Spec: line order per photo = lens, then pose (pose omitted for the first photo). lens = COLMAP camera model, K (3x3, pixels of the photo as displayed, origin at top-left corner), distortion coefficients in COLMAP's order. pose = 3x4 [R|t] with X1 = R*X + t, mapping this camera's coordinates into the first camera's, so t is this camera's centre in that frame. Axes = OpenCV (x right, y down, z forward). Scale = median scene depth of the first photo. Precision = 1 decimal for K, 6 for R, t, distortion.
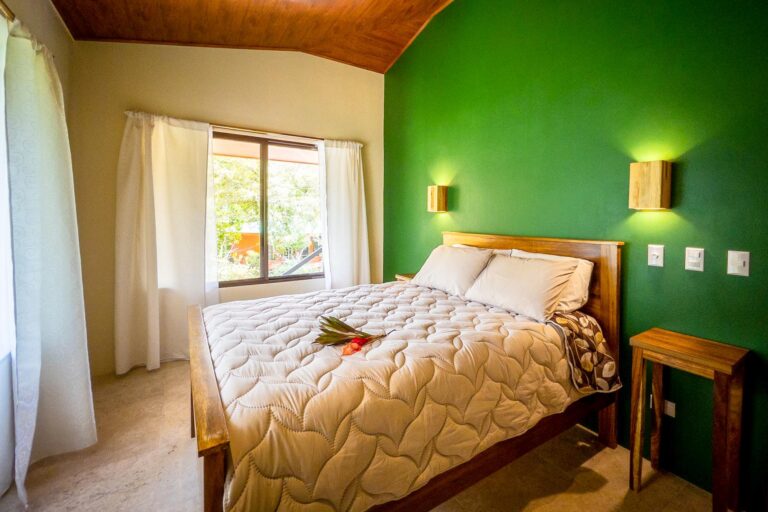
lens RADIAL K [[333.9, 0, 407.8], [0, 333.9, 227.3], [0, 0, 1]] dist [-0.000994, 0.001185]
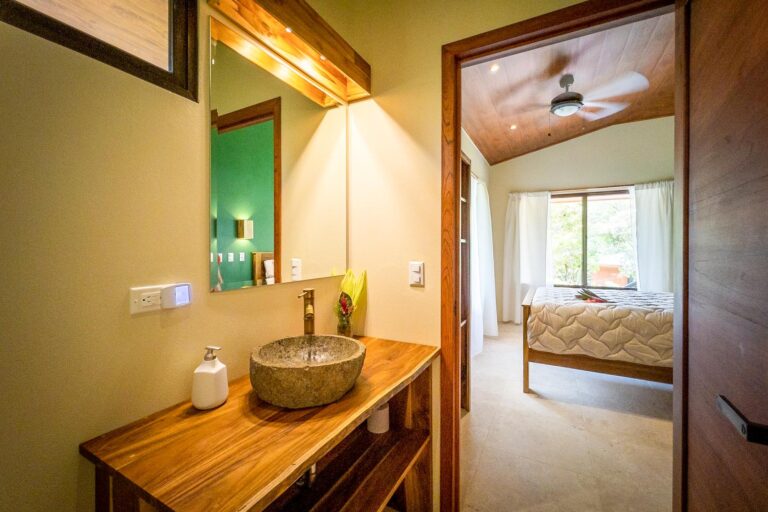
lens RADIAL K [[314.6, 0, 383.2], [0, 314.6, 250.0], [0, 0, 1]] dist [-0.003878, 0.000081]
pose [[0.468448, -0.004559, -0.883479, 0.699980], [-0.024535, 0.999534, -0.018167, 0.068595], [0.883150, 0.030186, 0.468118, -0.806920]]
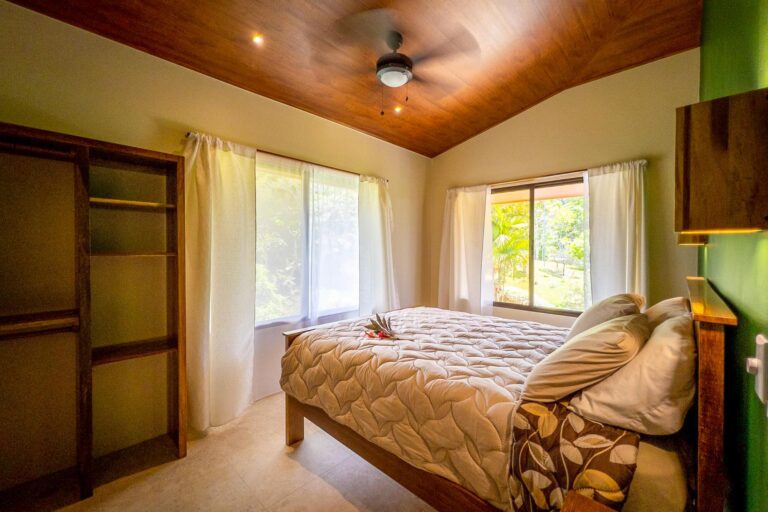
lens RADIAL K [[312.0, 0, 384.4], [0, 312.0, 253.7], [0, 0, 1]] dist [-0.002013, 0.000329]
pose [[0.217799, 0.004680, -0.975982, 0.903396], [-0.031113, 0.999514, -0.002150, -0.017409], [0.975498, 0.030834, 0.217839, 0.508015]]
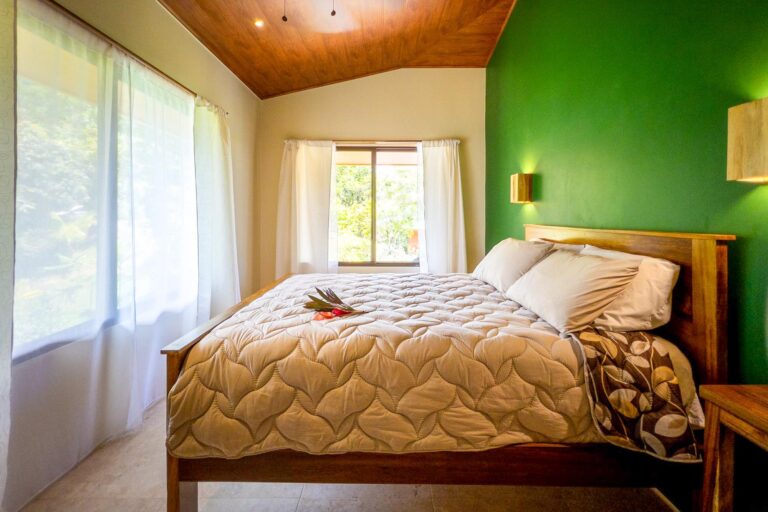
lens RADIAL K [[312.0, 0, 384.7], [0, 312.0, 219.4], [0, 0, 1]] dist [-0.002013, 0.000329]
pose [[0.832092, 0.000121, -0.554638, 0.420061], [-0.012099, 0.999766, -0.017933, 0.032384], [0.554506, 0.021632, 0.831898, 0.147381]]
